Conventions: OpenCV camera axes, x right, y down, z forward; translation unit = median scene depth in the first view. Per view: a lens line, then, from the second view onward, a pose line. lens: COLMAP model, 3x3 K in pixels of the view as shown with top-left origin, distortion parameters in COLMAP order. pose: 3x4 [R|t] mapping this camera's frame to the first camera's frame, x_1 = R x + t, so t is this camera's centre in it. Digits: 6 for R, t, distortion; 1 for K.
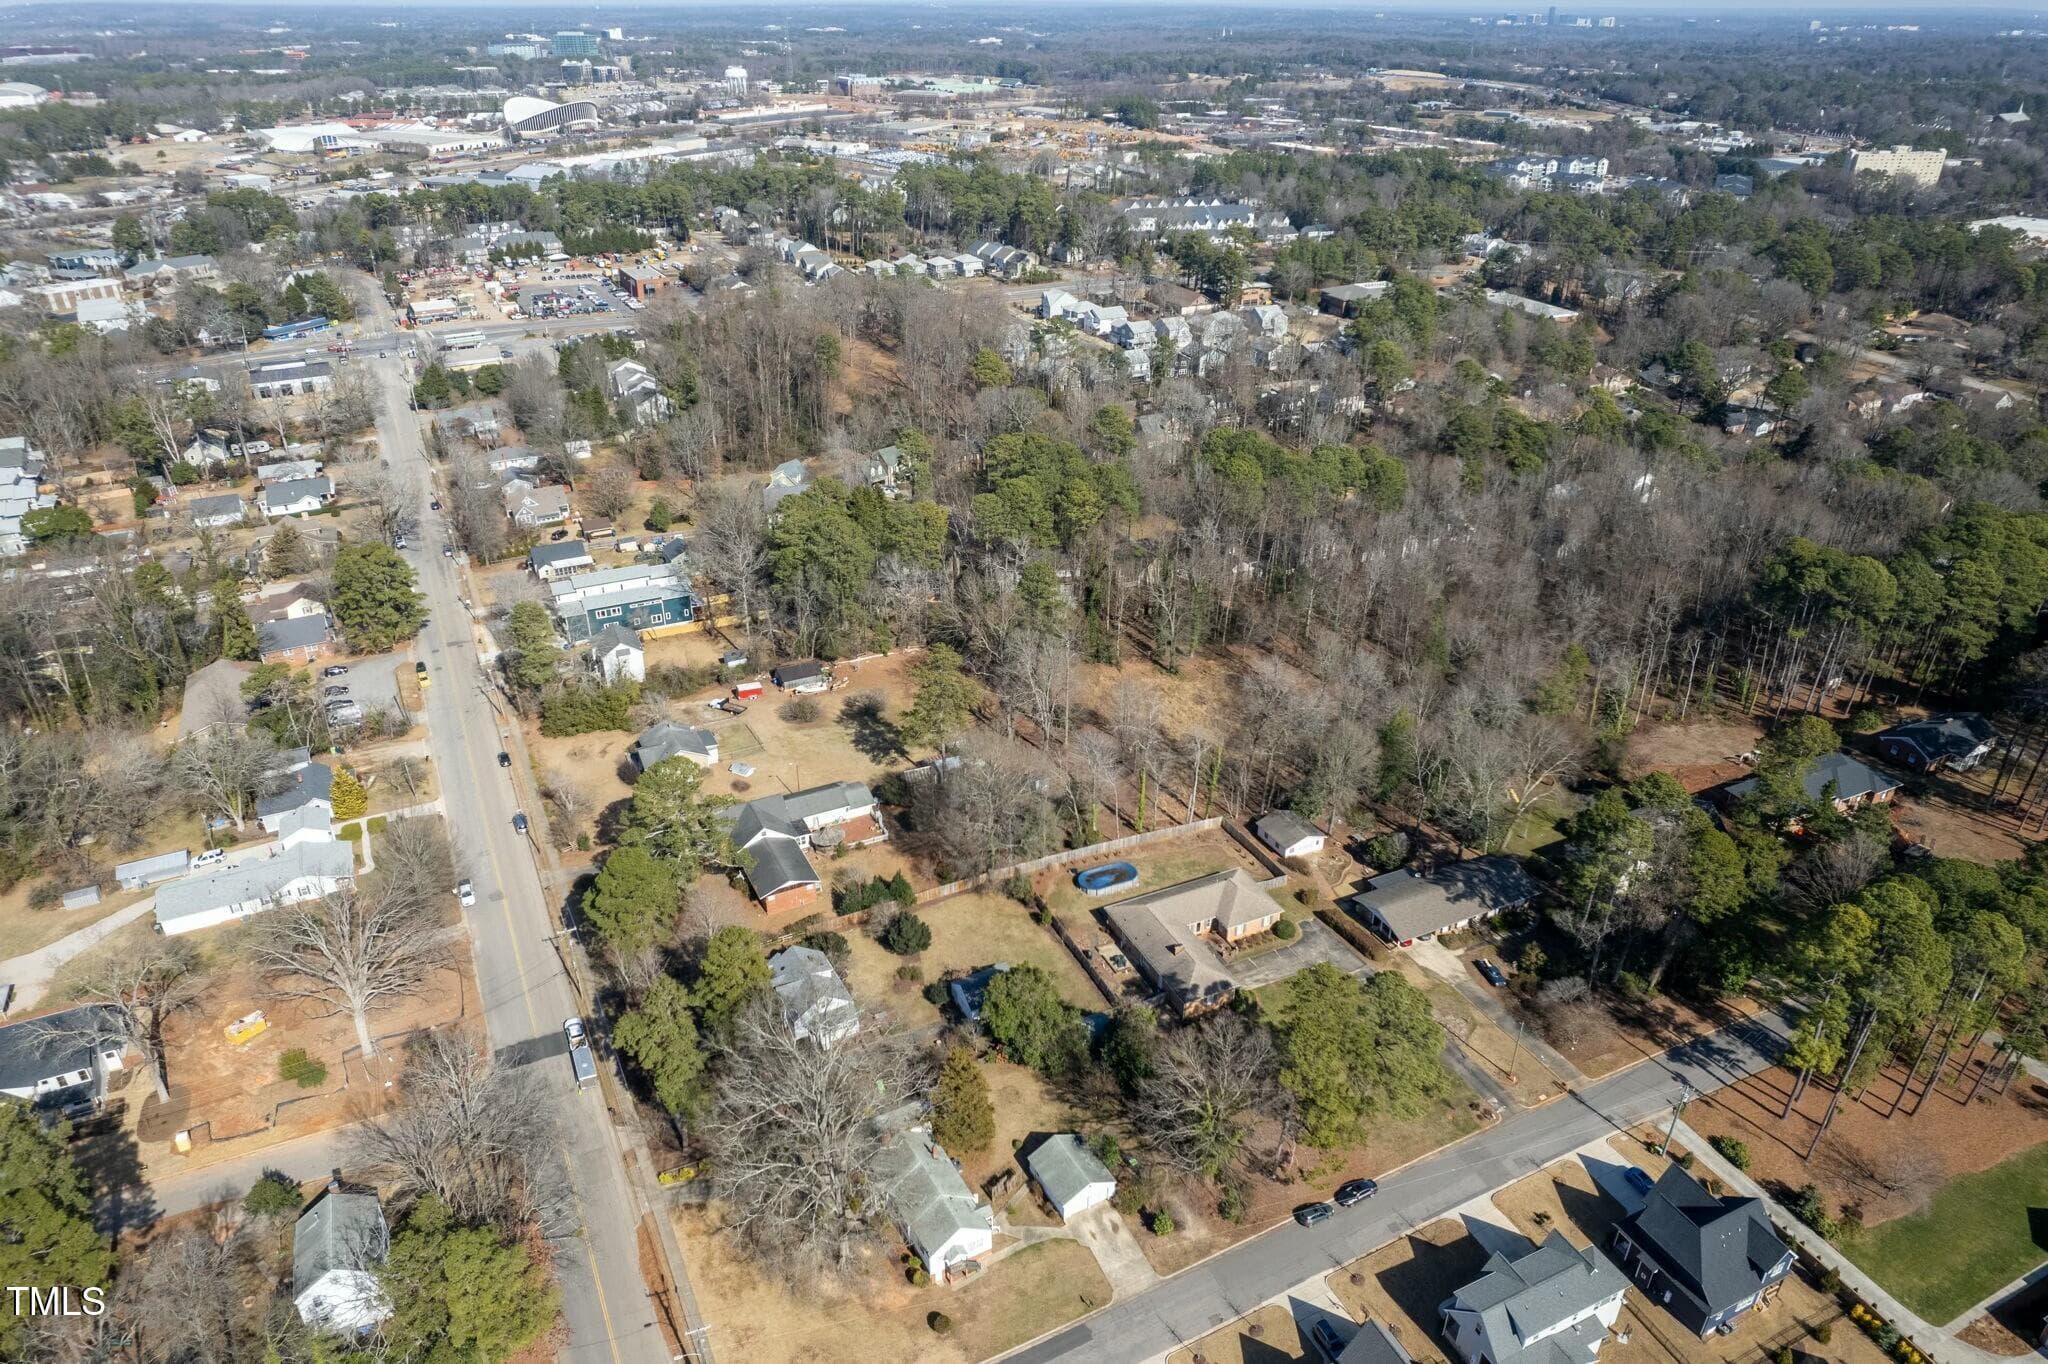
lens RADIAL K [[1312.8, 0, 1028.0], [0, 1312.8, 704.1], [0, 0, 1]] dist [-0.080861, 0.074715]
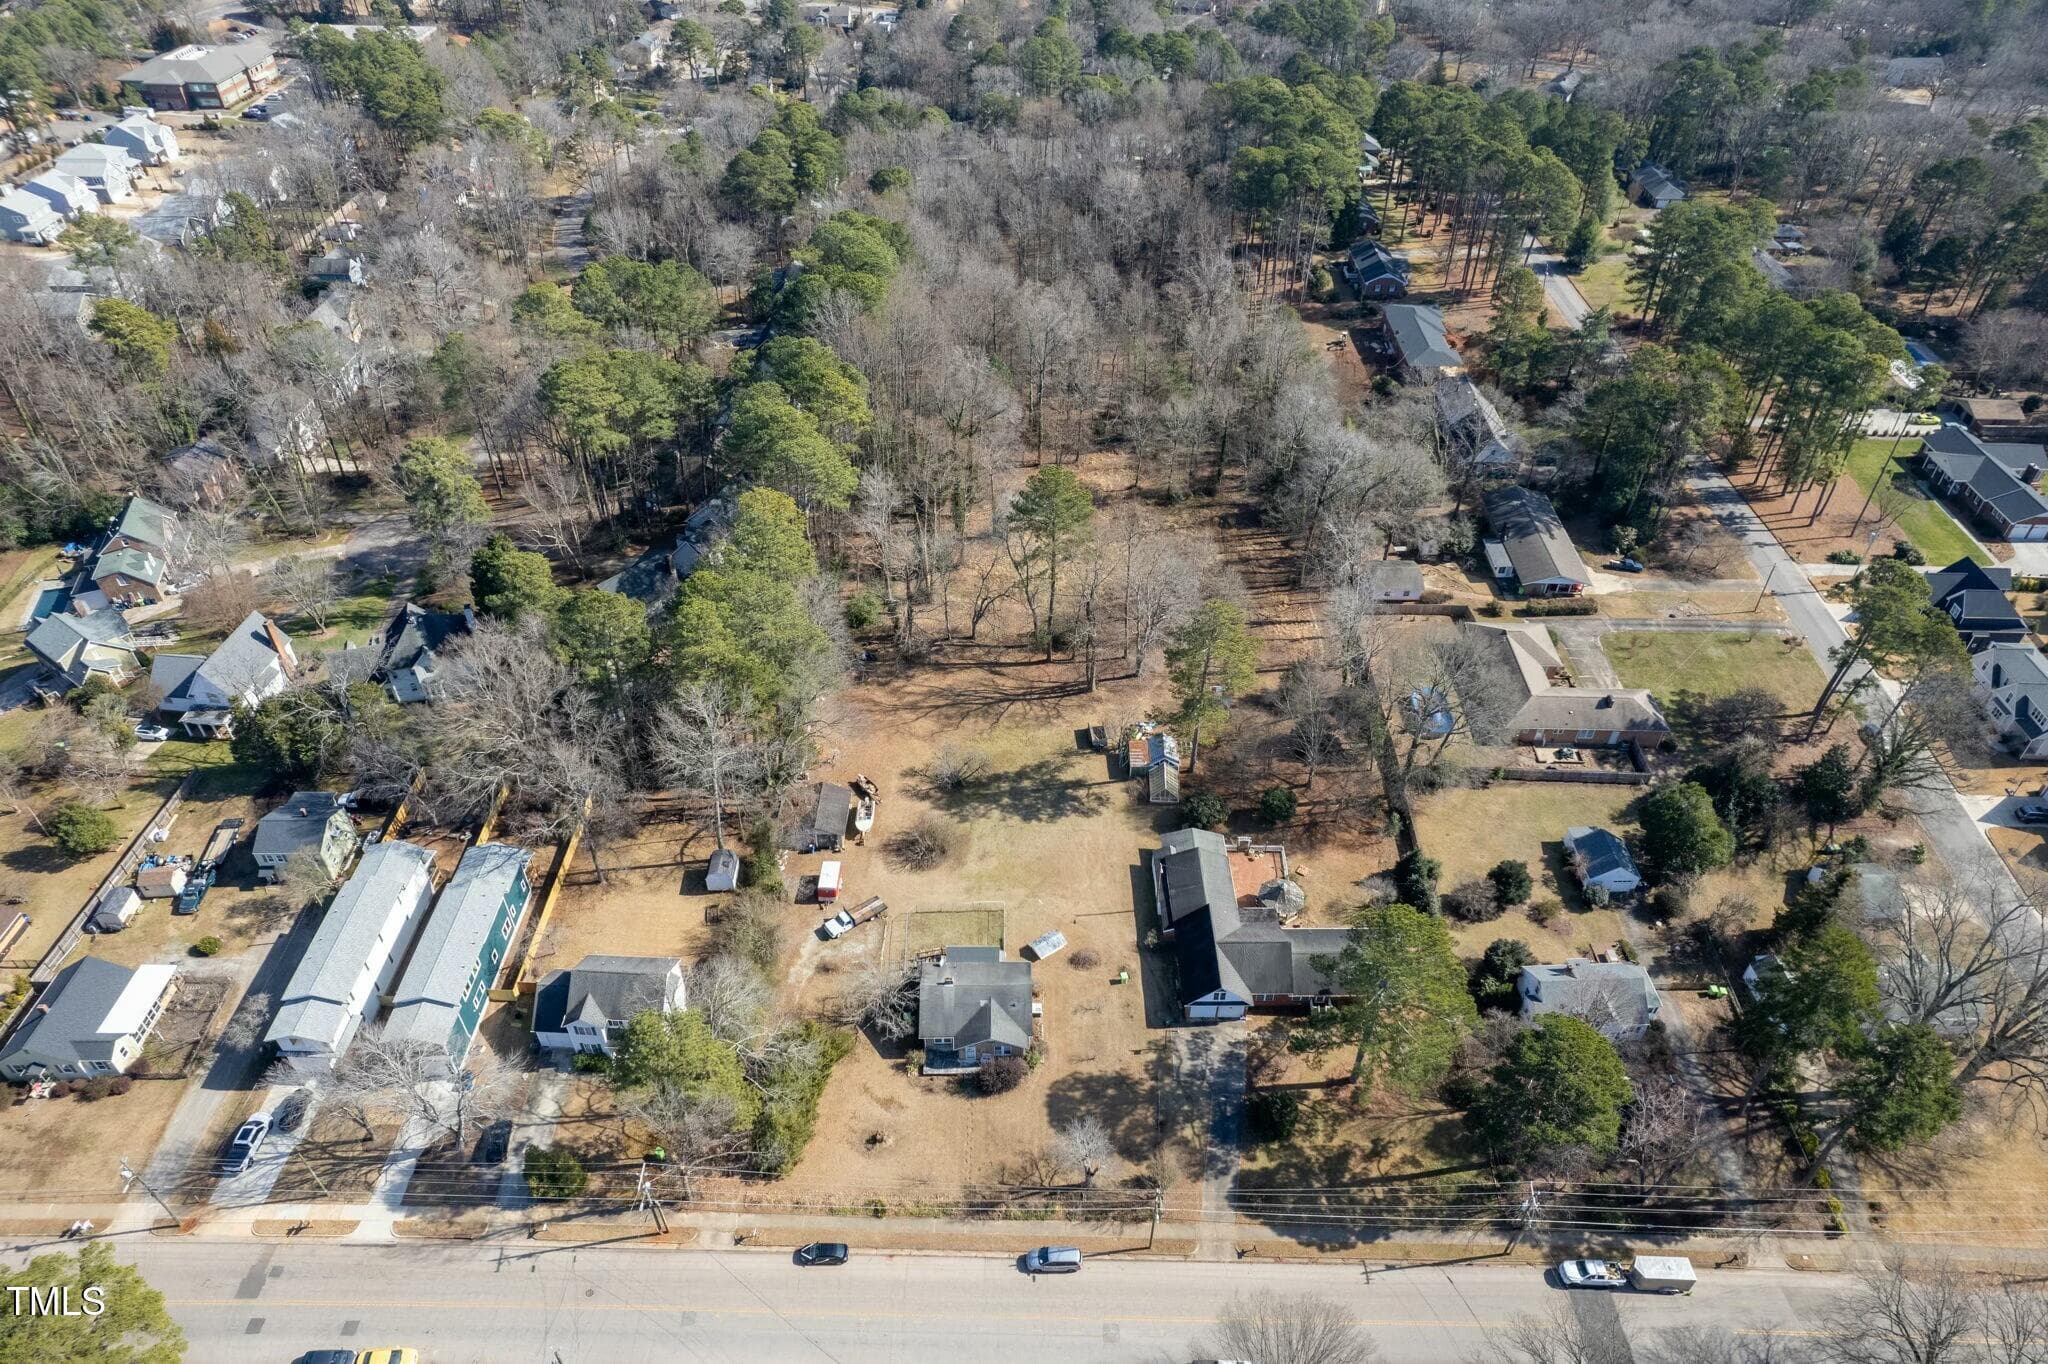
lens RADIAL K [[1312.8, 0, 1028.0], [0, 1312.8, 704.1], [0, 0, 1]] dist [-0.080861, 0.074715]
pose [[0.444594, -0.583341, 0.679742, -0.346297], [0.427876, 0.804998, 0.410975, -0.186199], [-0.786930, 0.108128, 0.607494, 0.343640]]
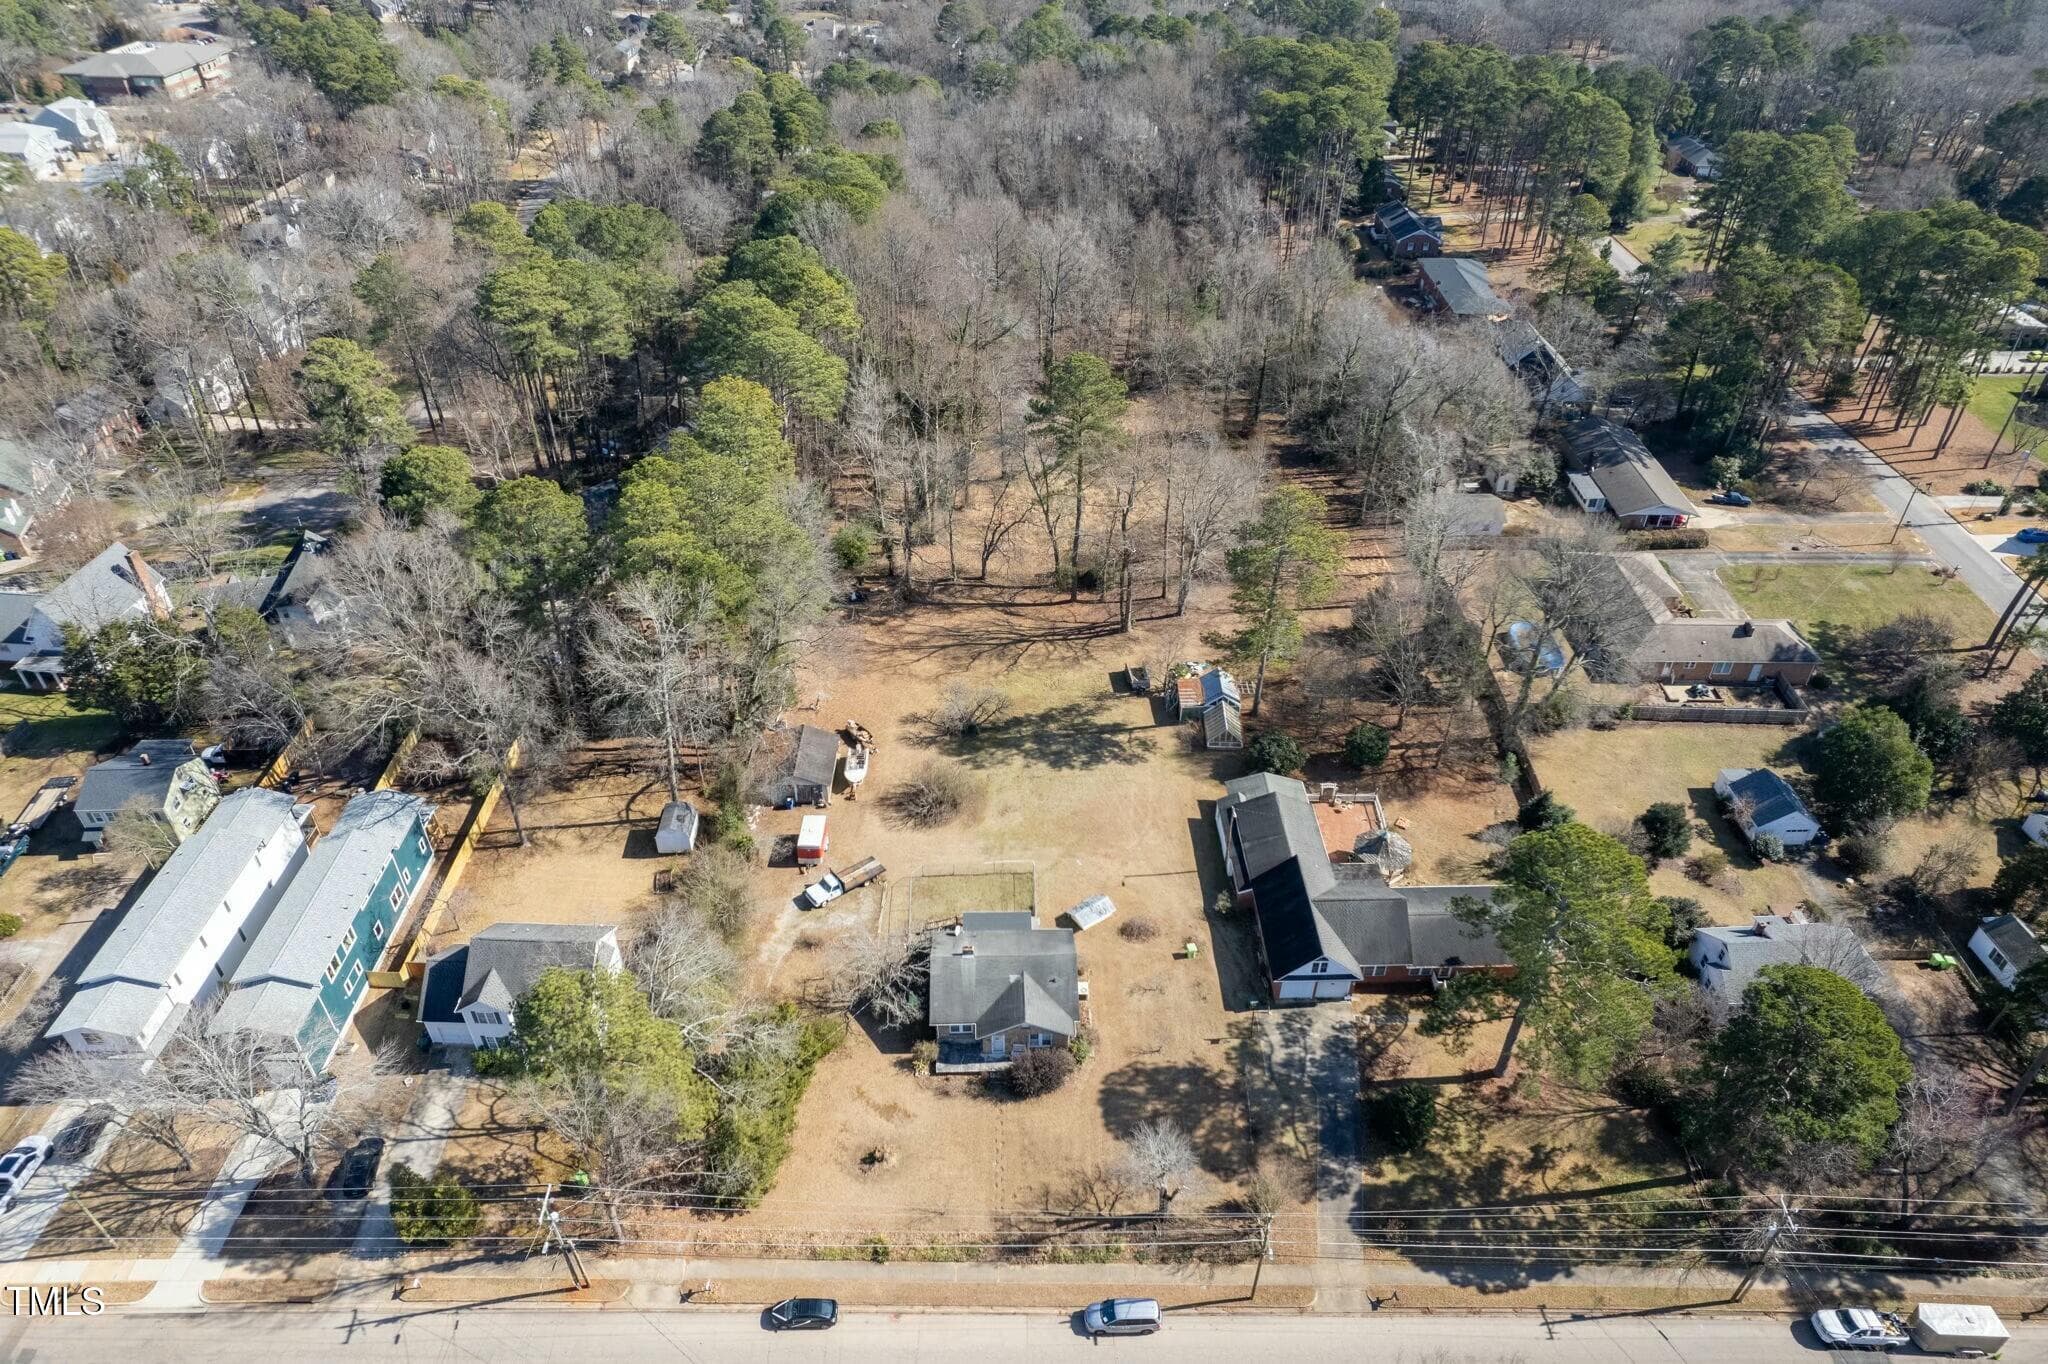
lens RADIAL K [[1312.8, 0, 1028.0], [0, 1312.8, 704.1], [0, 0, 1]] dist [-0.080861, 0.074715]
pose [[0.431543, -0.550670, 0.714516, -0.319157], [0.434116, 0.821090, 0.370615, -0.126661], [-0.790768, 0.150247, 0.593390, 0.405146]]
